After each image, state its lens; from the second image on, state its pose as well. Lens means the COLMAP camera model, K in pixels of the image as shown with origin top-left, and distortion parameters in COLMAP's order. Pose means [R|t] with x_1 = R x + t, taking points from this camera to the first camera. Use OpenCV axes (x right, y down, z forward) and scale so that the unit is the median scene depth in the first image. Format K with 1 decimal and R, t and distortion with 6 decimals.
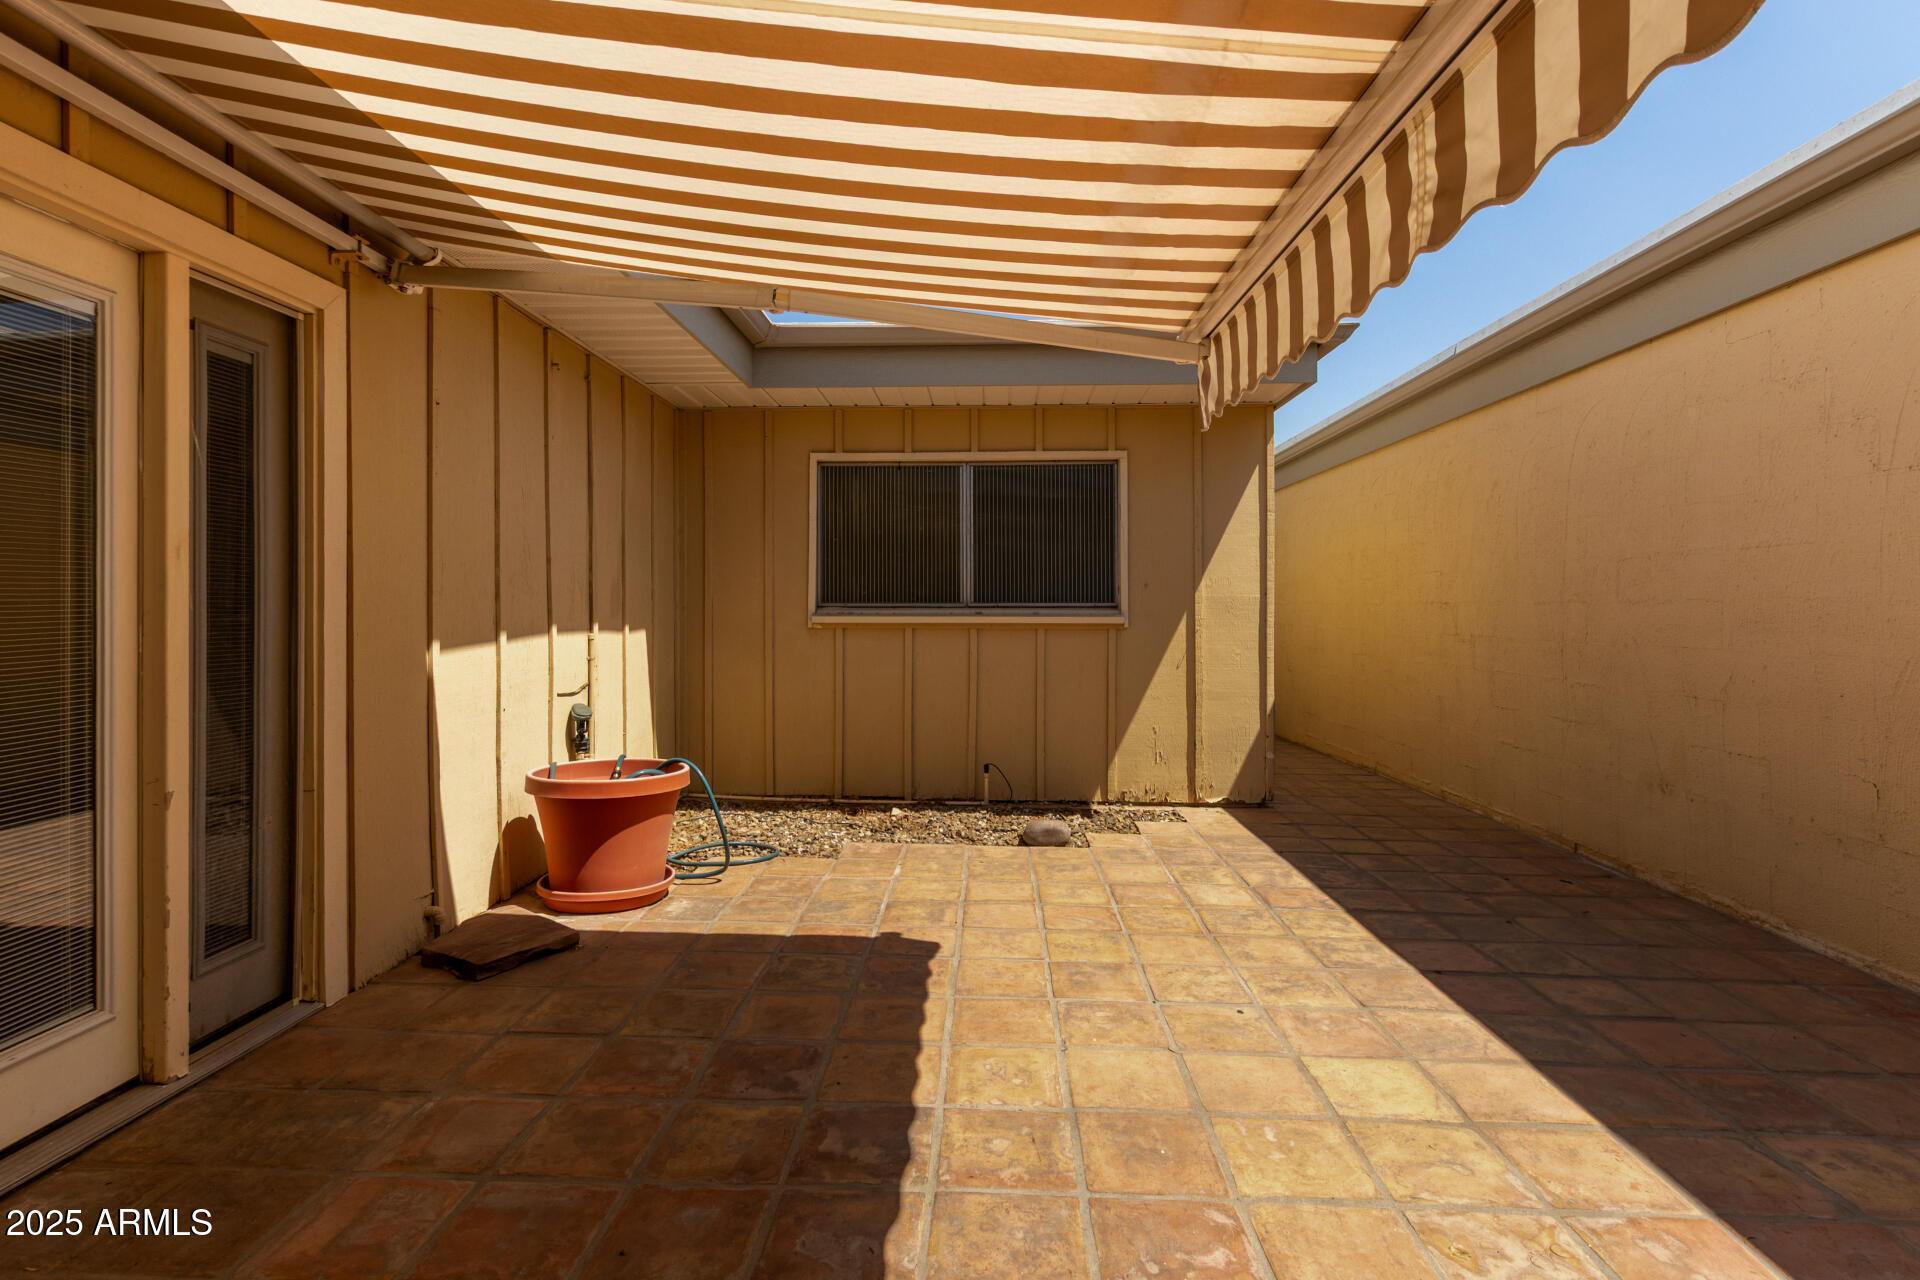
lens RADIAL K [[915.1, 0, 960.4], [0, 915.1, 611.5], [0, 0, 1]] dist [0.002598, -0.000583]
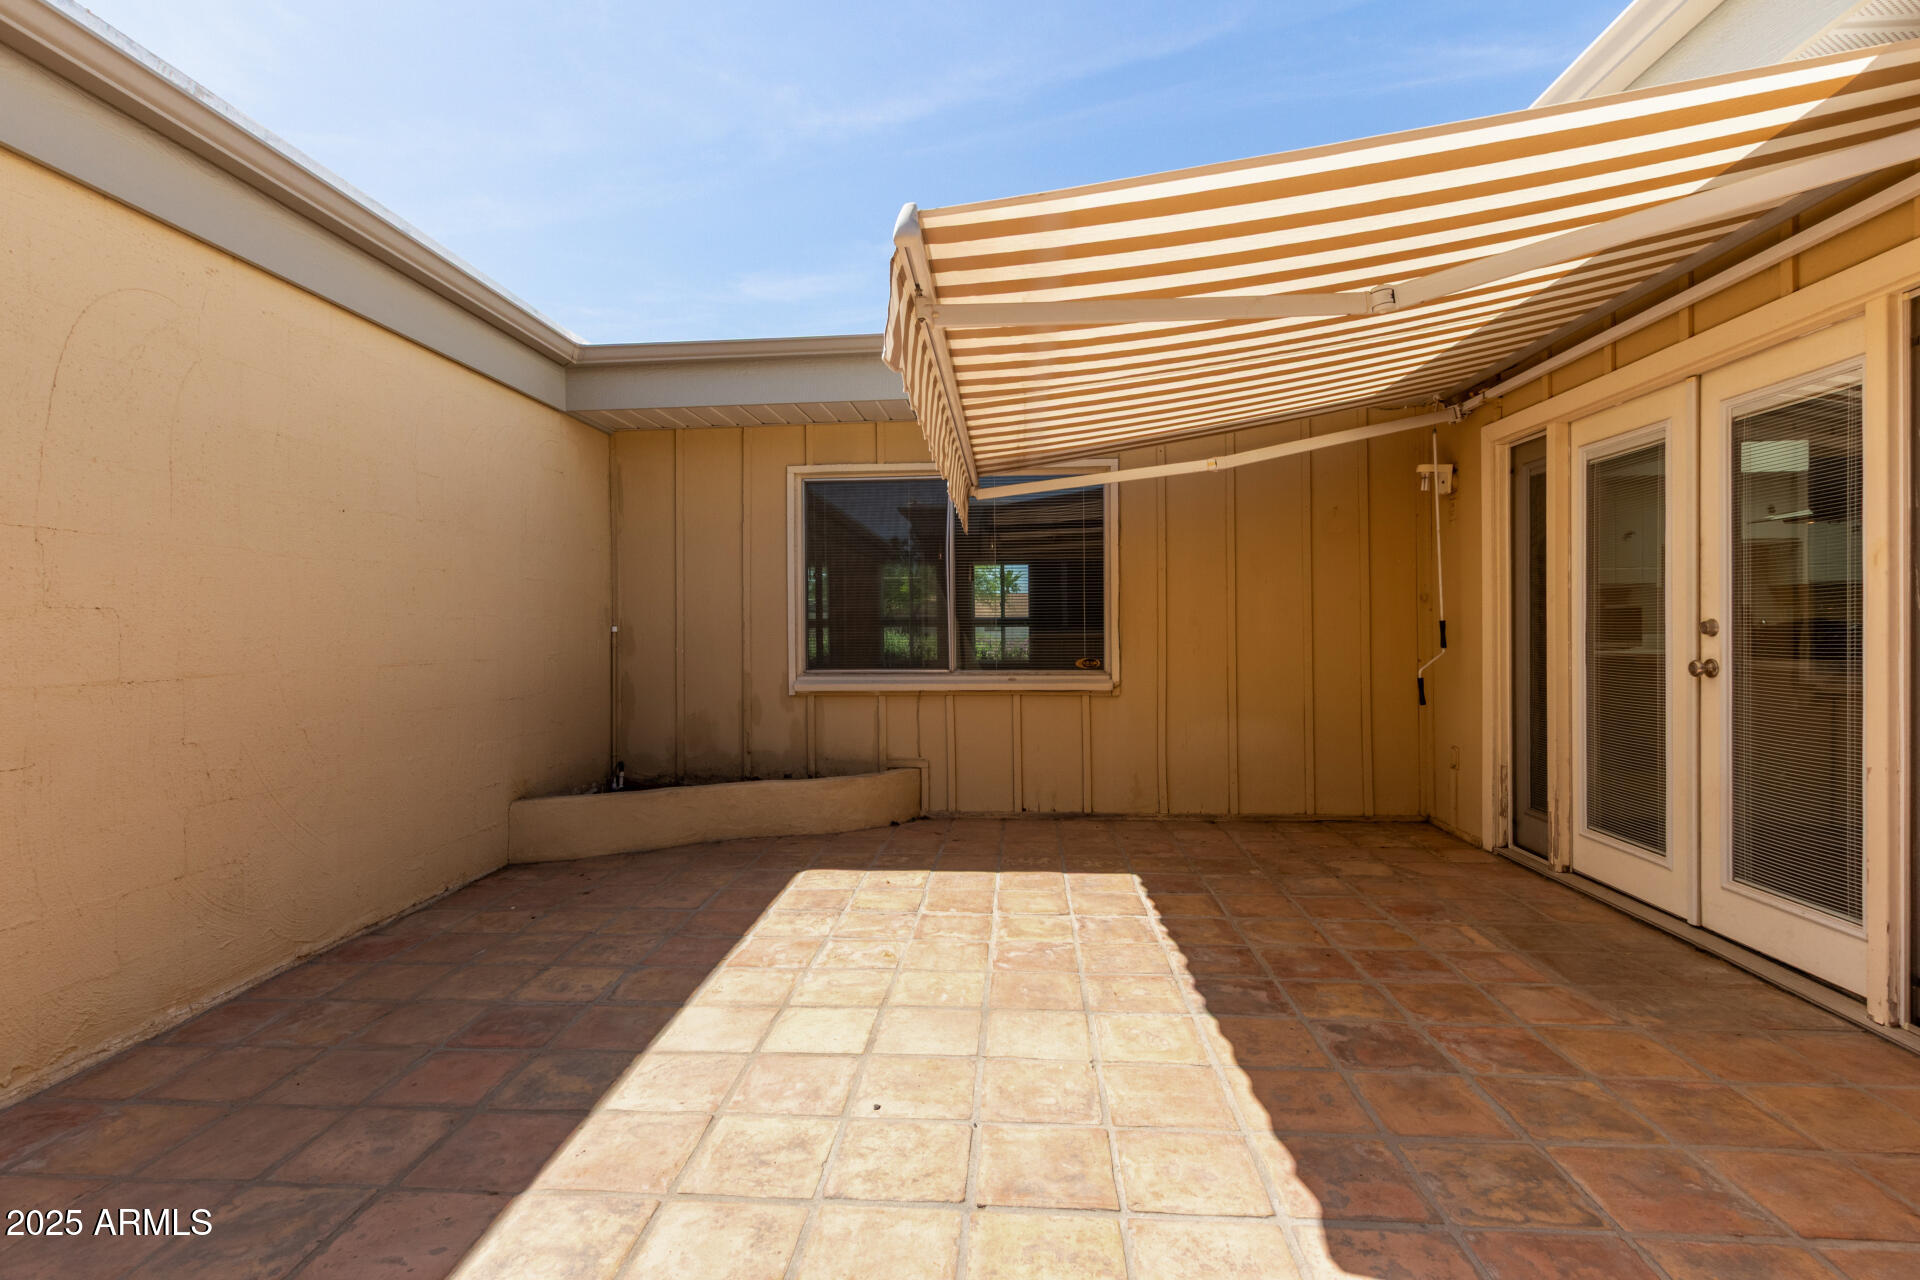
lens RADIAL K [[907.2, 0, 946.6], [0, 907.2, 639.2], [0, 0, 1]] dist [0.001419, 0.000446]
pose [[-0.998834, 0.006626, 0.047821, 0.183179], [0.007332, 0.999867, 0.014601, 0.006825], [-0.047718, 0.014935, -0.998749, 1.634254]]
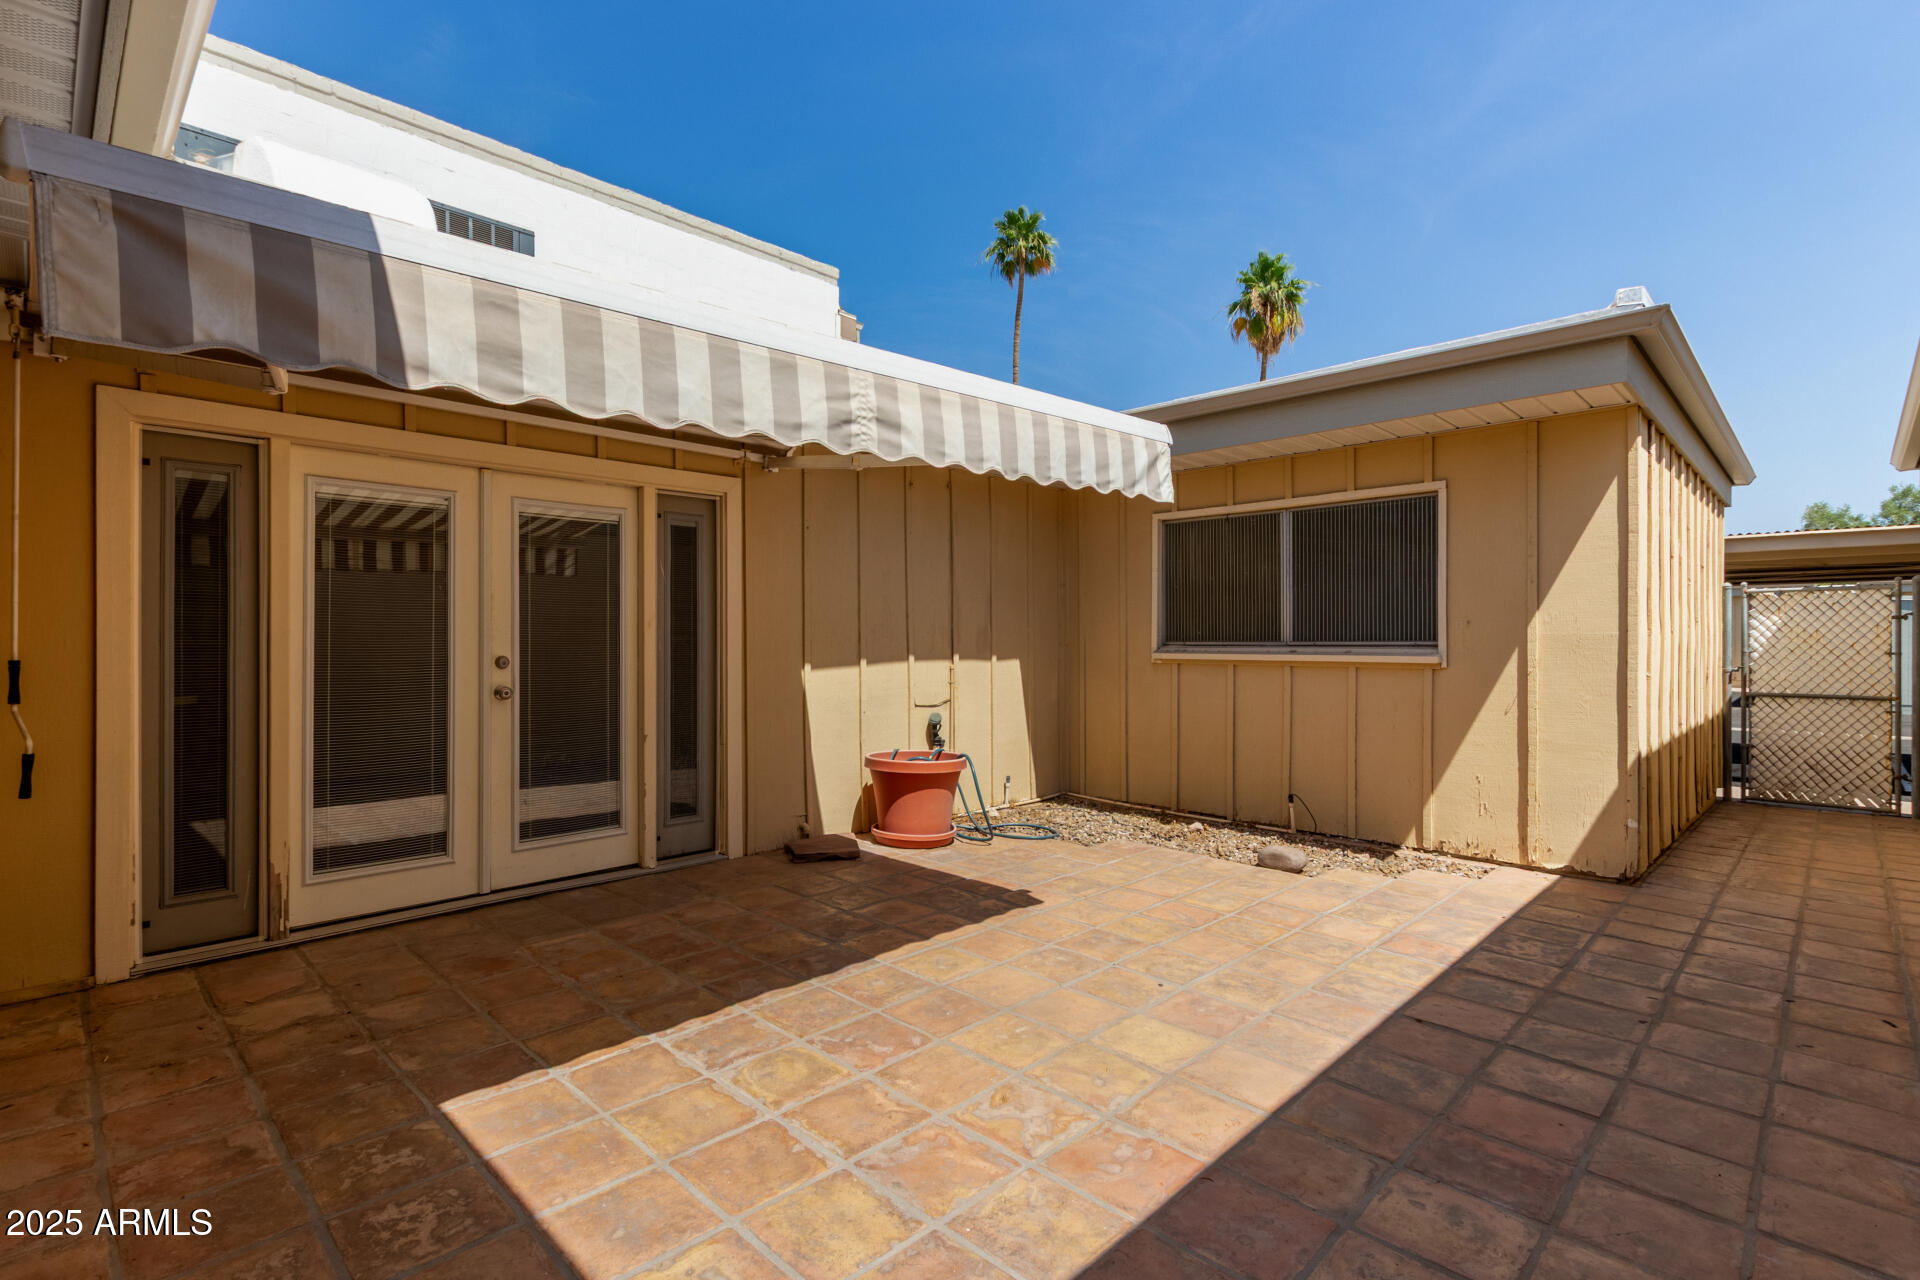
lens RADIAL K [[907.2, 0, 946.6], [0, 907.2, 639.2], [0, 0, 1]] dist [0.001419, 0.000446]
pose [[0.734337, -0.002745, -0.678779, 0.830678], [0.000082, 0.999992, -0.003955, -0.015554], [0.678785, 0.002848, 0.734332, -0.070633]]
